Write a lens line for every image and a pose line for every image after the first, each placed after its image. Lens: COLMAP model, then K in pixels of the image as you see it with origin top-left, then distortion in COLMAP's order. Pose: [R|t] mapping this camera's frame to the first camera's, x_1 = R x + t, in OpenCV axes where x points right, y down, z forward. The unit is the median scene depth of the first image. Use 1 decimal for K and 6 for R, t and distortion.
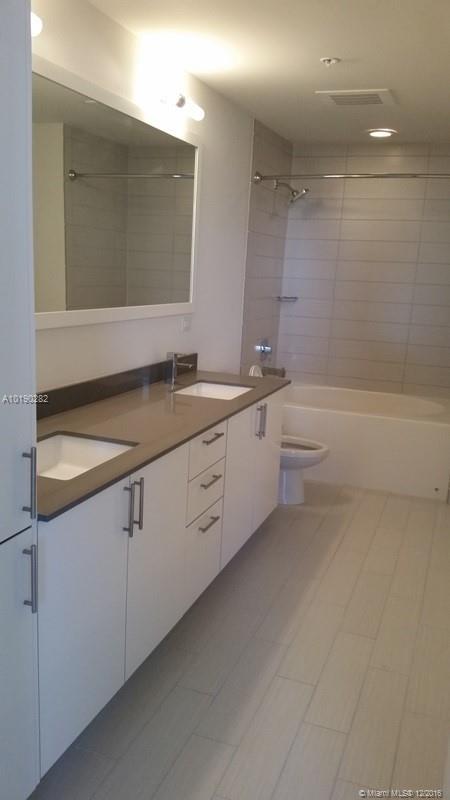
lens RADIAL K [[673.2, 0, 224.1], [0, 673.2, 419.7], [0, 0, 1]] dist [0.065153, -0.000420]
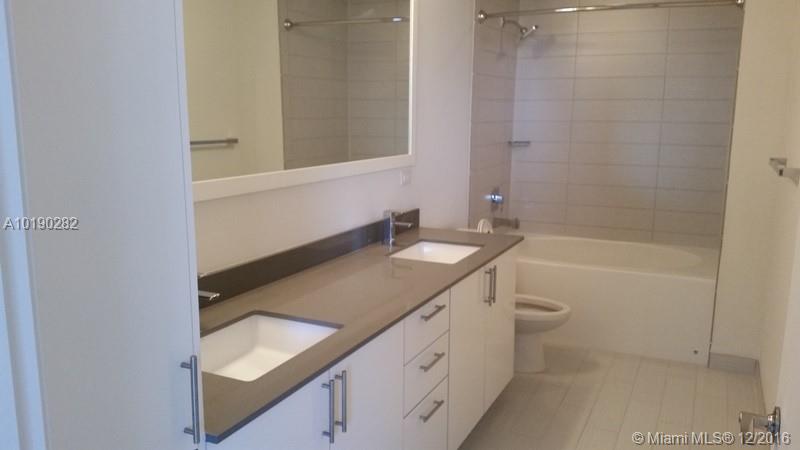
lens RADIAL K [[651.3, 0, 404.4], [0, 651.3, 223.4], [0, 0, 1]] dist [0.146377, -0.345757]
pose [[0.995497, -0.024204, -0.091648, 0.021024], [0.019829, 0.998634, -0.048342, -0.036550], [0.092693, 0.046307, 0.994617, 0.120291]]
